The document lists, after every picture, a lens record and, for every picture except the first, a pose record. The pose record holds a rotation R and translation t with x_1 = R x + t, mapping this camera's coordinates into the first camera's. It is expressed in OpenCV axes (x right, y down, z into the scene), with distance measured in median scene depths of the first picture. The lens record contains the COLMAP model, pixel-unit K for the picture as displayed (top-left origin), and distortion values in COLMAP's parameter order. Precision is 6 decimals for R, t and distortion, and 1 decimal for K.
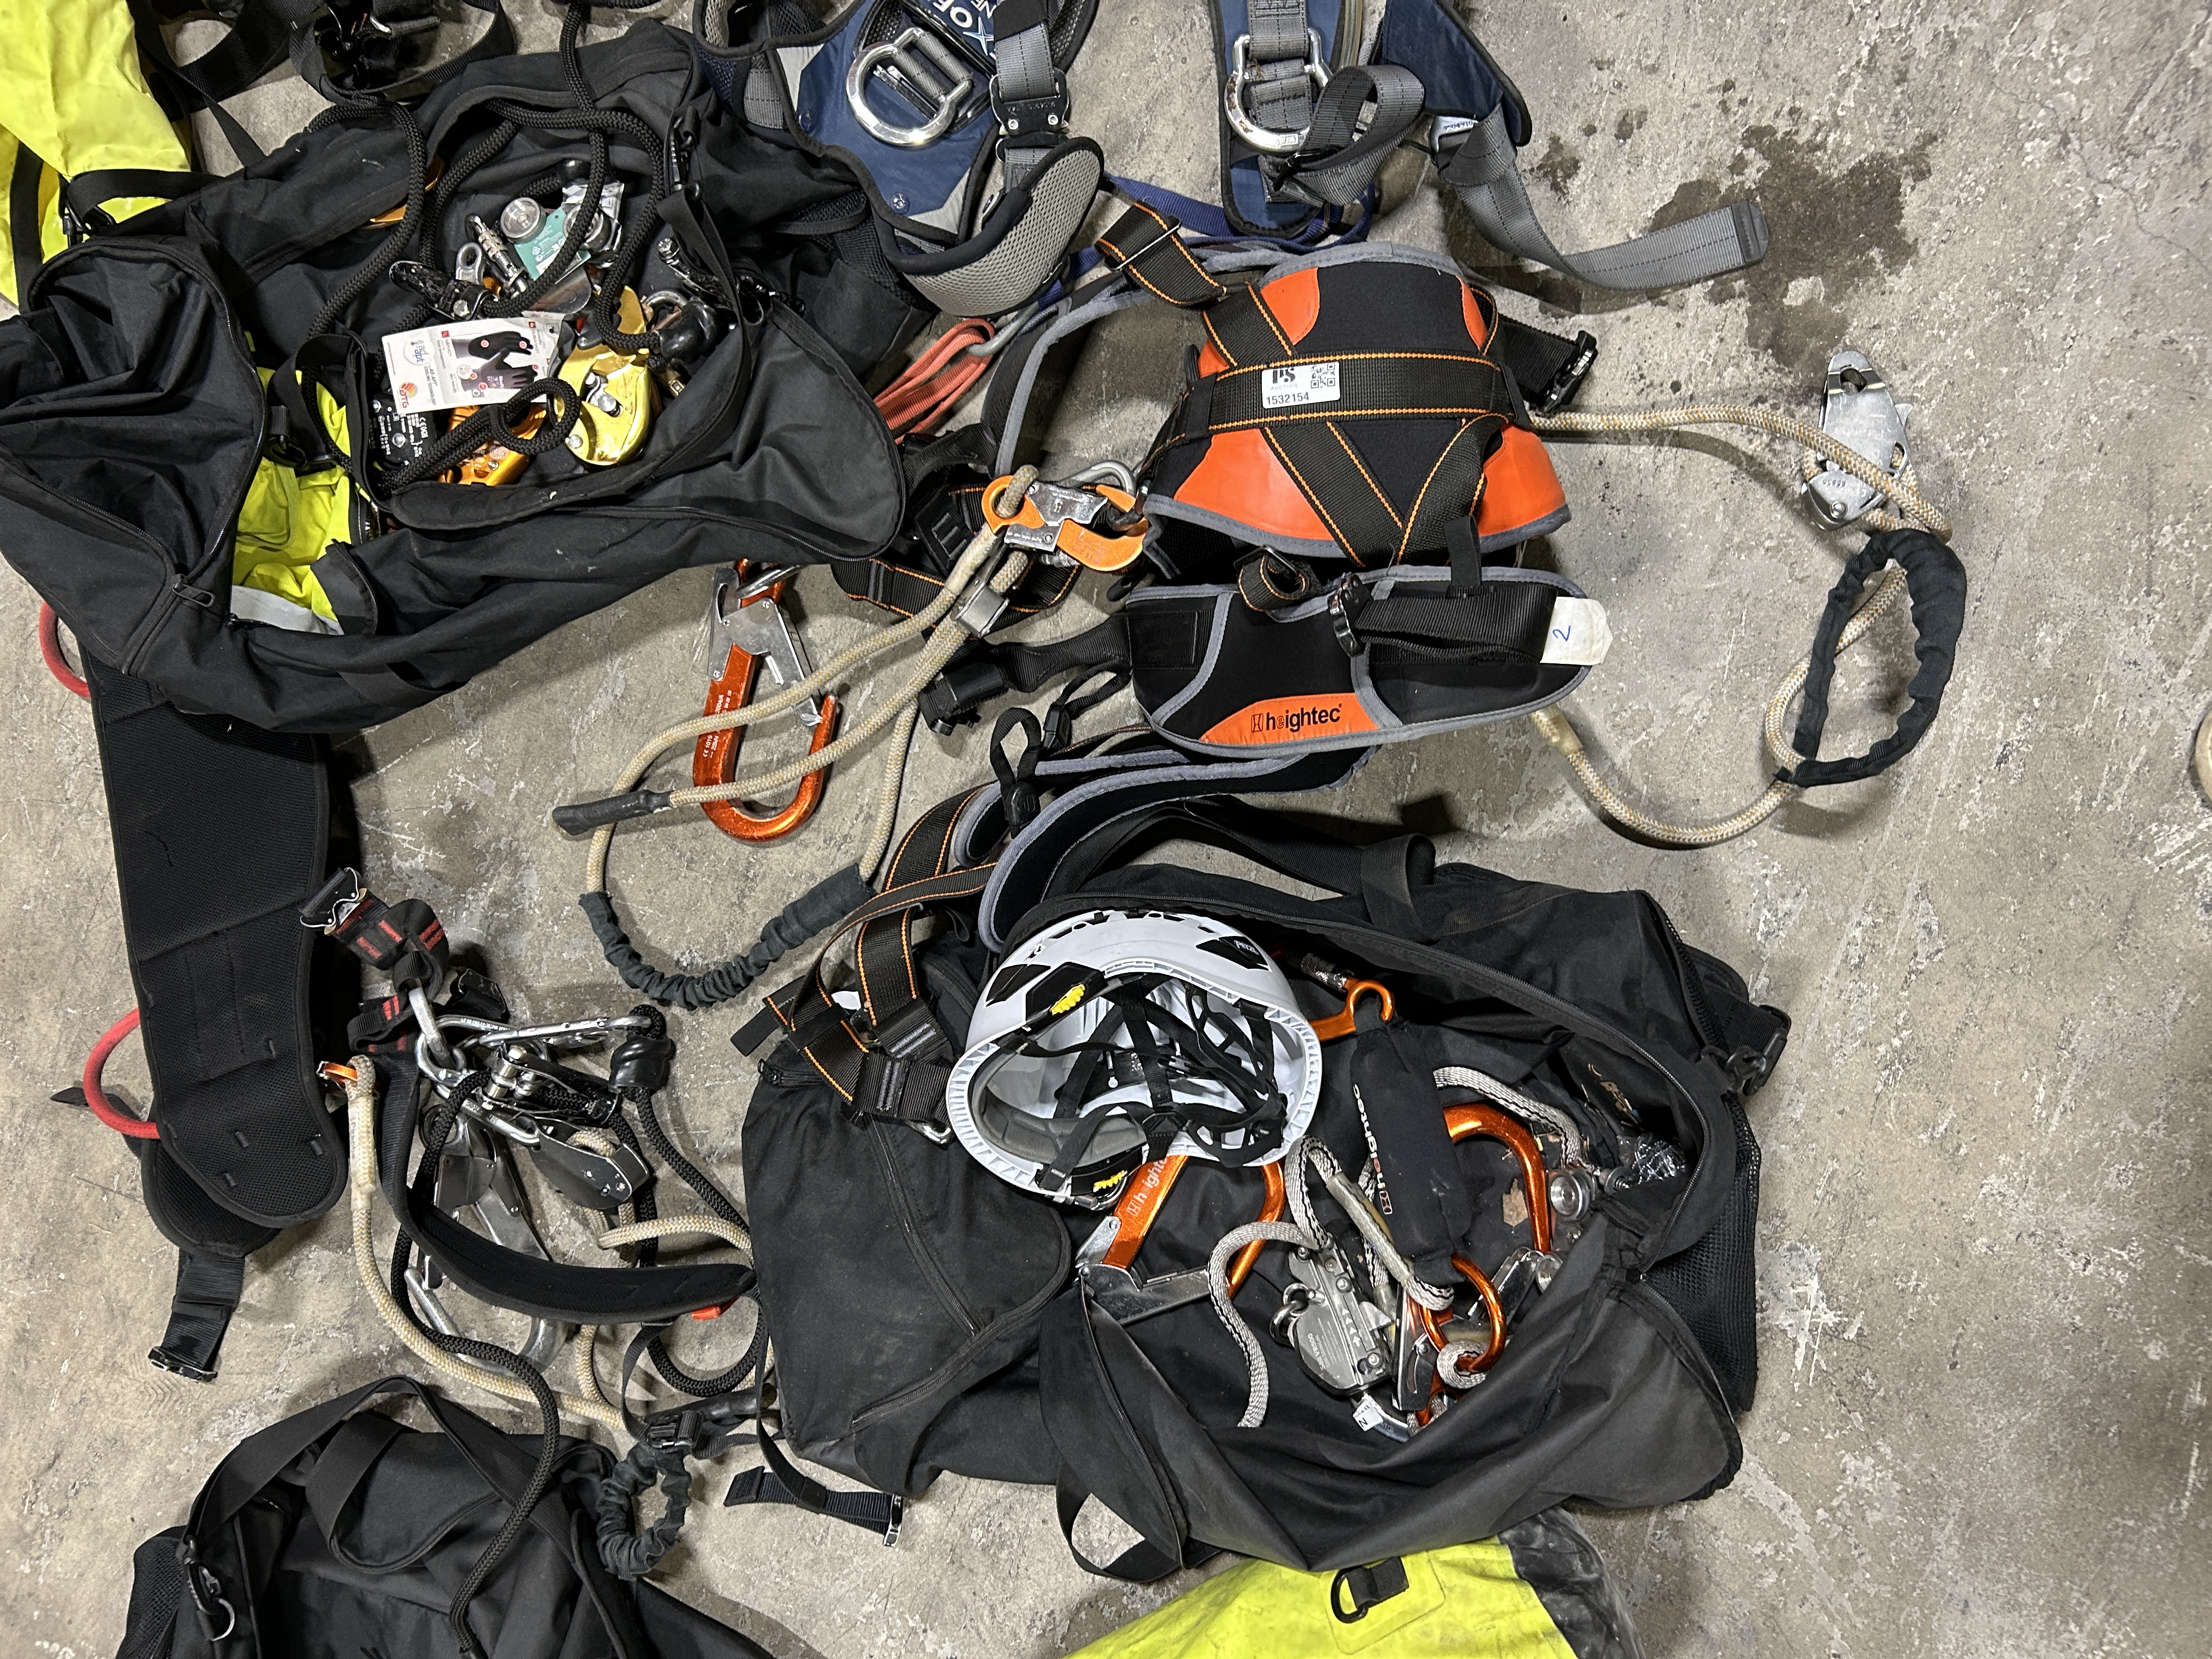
lens RADIAL K [[1683.9, 0, 1108.7], [0, 1683.9, 842.3], [0, 0, 1]] dist [0.056291, -0.069640]
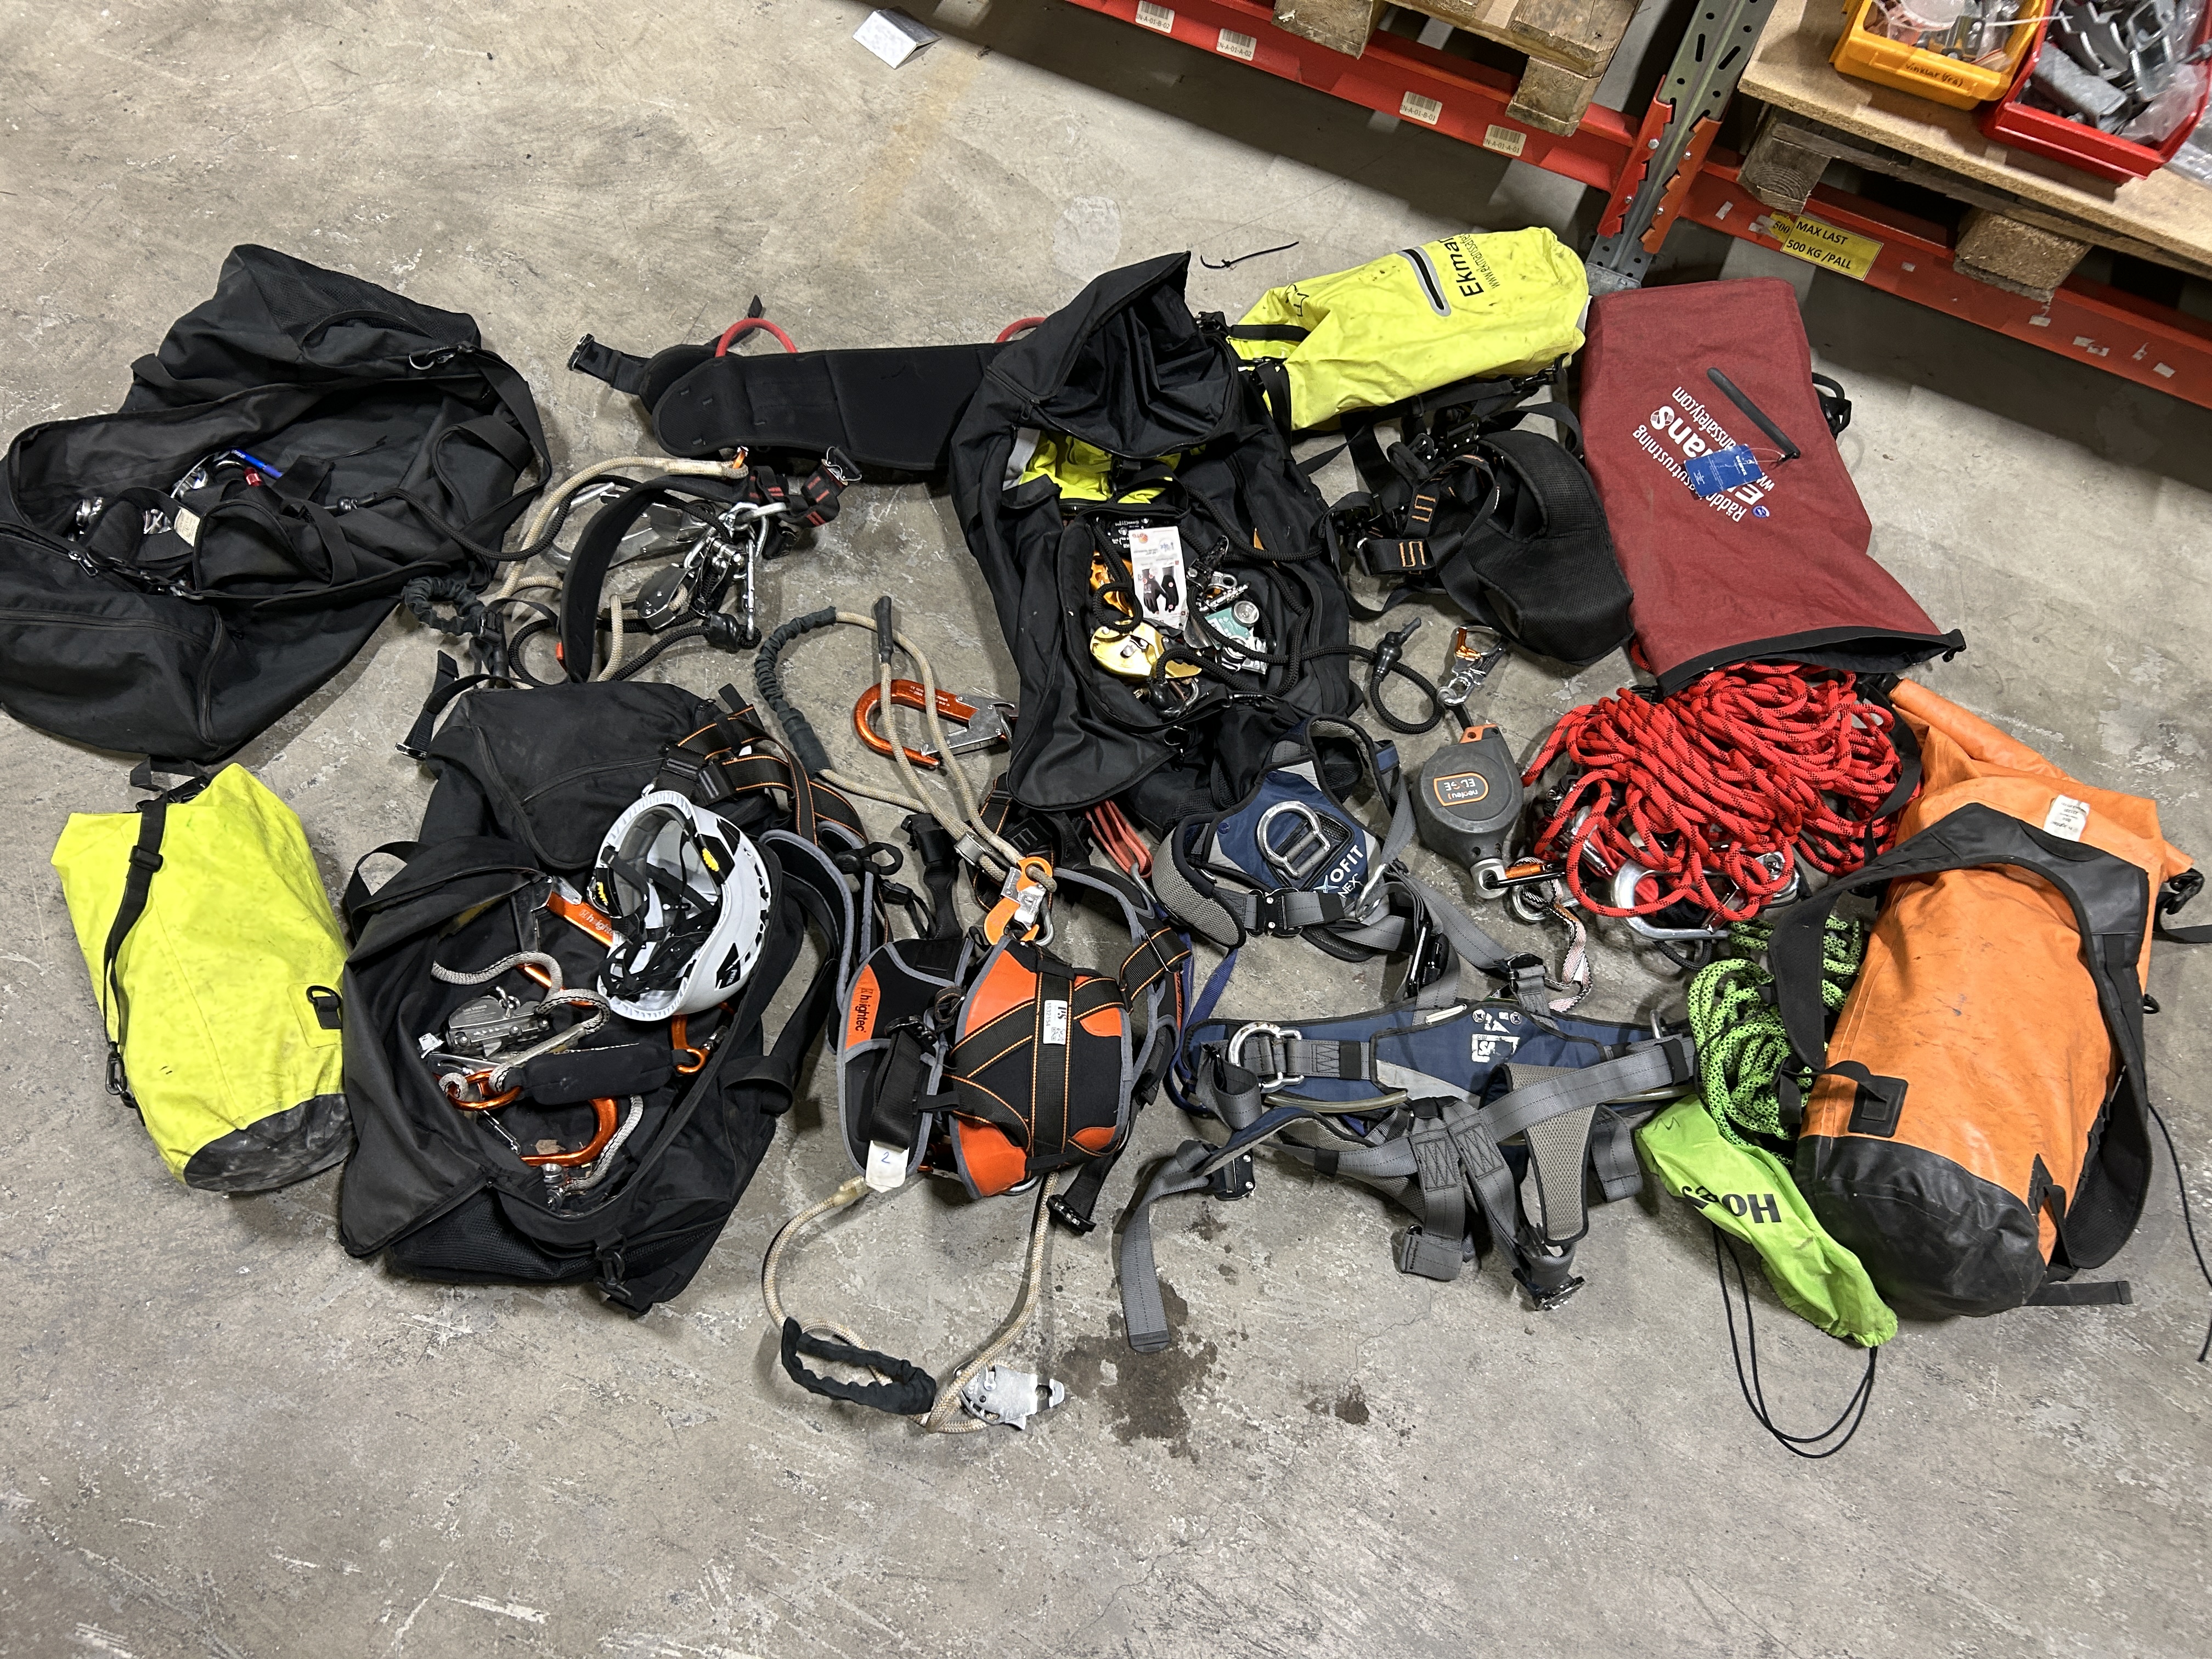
lens RADIAL K [[1683.9, 0, 1108.7], [0, 1683.9, 842.3], [0, 0, 1]] dist [0.056291, -0.069640]
pose [[-0.082289, 0.973224, -0.214623, 0.241560], [-0.995354, -0.091060, -0.031289, -0.207932], [-0.049995, 0.211051, 0.976196, -0.563542]]
